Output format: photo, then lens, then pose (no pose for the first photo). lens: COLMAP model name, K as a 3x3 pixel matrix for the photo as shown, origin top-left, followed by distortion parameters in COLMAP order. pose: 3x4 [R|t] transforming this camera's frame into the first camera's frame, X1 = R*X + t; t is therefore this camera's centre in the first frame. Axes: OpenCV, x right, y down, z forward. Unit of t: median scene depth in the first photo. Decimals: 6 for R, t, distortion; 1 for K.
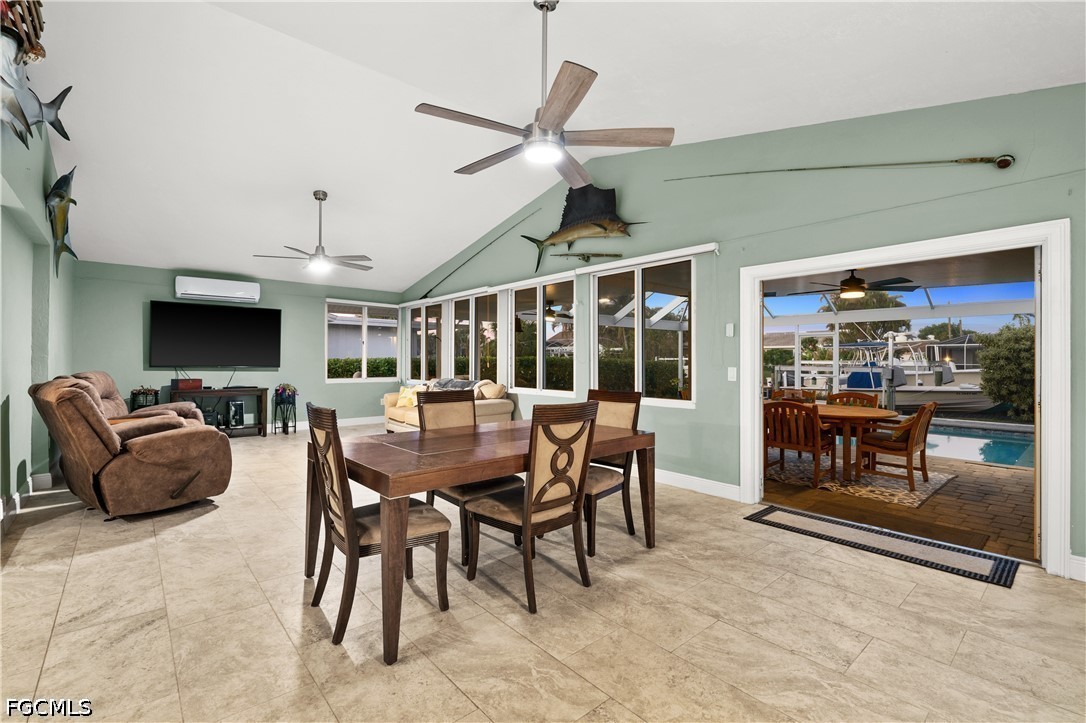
lens RADIAL K [[478.7, 0, 541.3], [0, 478.7, 359.6], [0, 0, 1]] dist [-0.000648, 0.000142]
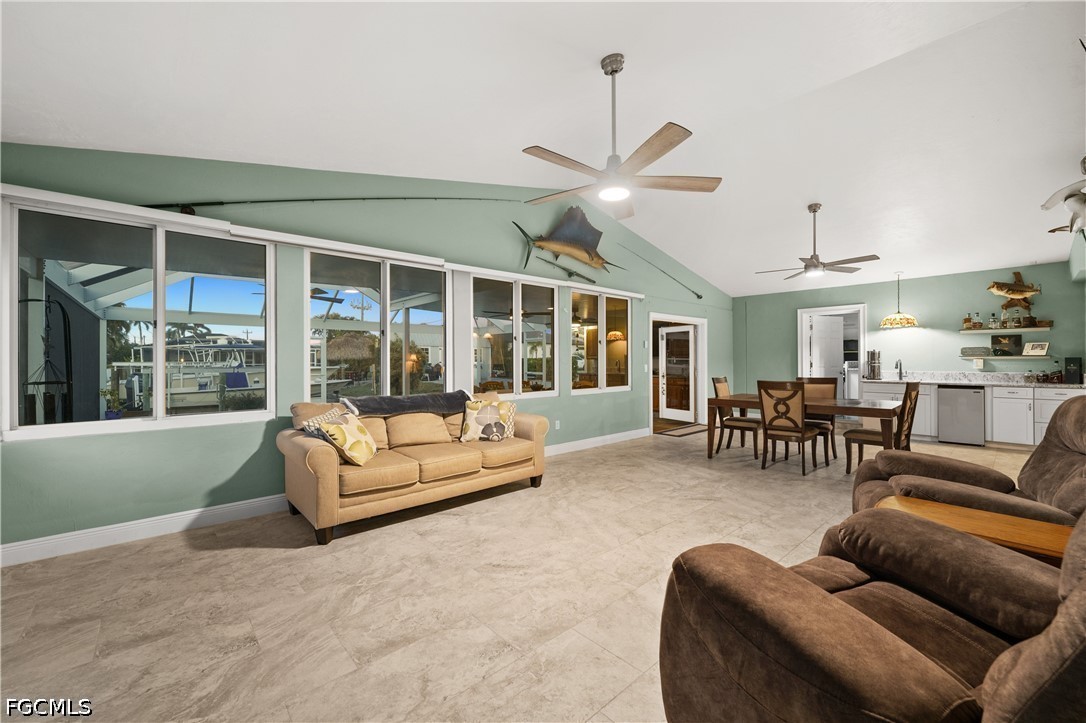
lens RADIAL K [[435.0, 0, 540.9], [0, 435.0, 359.1], [0, 0, 1]] dist [0.002278, -0.000086]
pose [[-0.015623, -0.005104, 0.999865, -0.936352], [-0.004729, 0.999976, 0.005030, -0.008618], [-0.999867, -0.004650, -0.015646, 1.052770]]
